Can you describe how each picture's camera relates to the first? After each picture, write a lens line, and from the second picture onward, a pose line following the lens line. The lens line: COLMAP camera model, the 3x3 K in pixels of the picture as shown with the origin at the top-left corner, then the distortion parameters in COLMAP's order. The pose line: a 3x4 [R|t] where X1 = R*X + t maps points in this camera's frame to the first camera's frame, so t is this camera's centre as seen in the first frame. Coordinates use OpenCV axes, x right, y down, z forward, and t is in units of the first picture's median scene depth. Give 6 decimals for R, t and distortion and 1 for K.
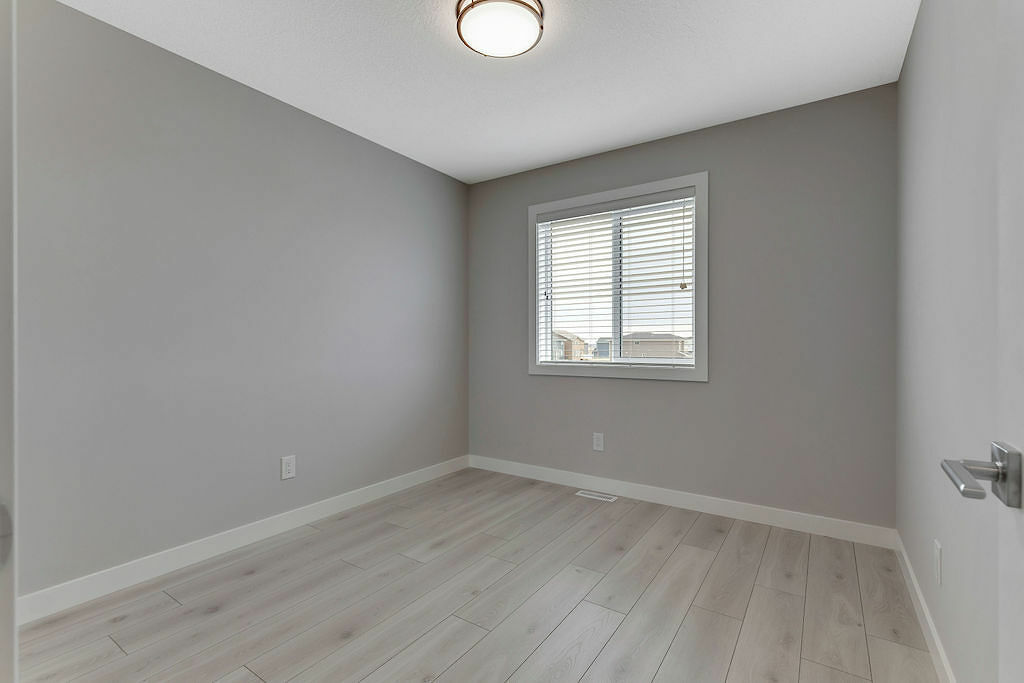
lens RADIAL K [[466.0, 0, 505.4], [0, 466.0, 344.5], [0, 0, 1]] dist [0.017127, 0.000080]
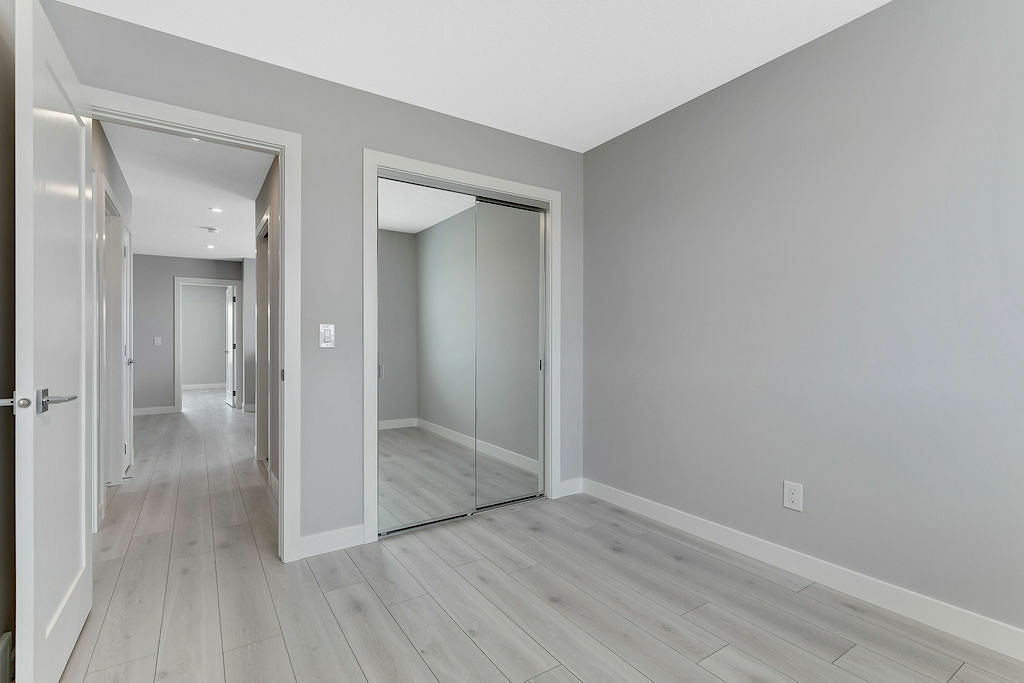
lens RADIAL K [[466.0, 0, 515.6], [0, 466.0, 339.0], [0, 0, 1]] dist [0.017127, 0.000080]
pose [[-0.372277, -0.021581, -0.927871, 0.620428], [-0.003020, 0.999752, -0.022042, 0.005079], [0.928117, -0.005404, -0.372251, 1.073161]]
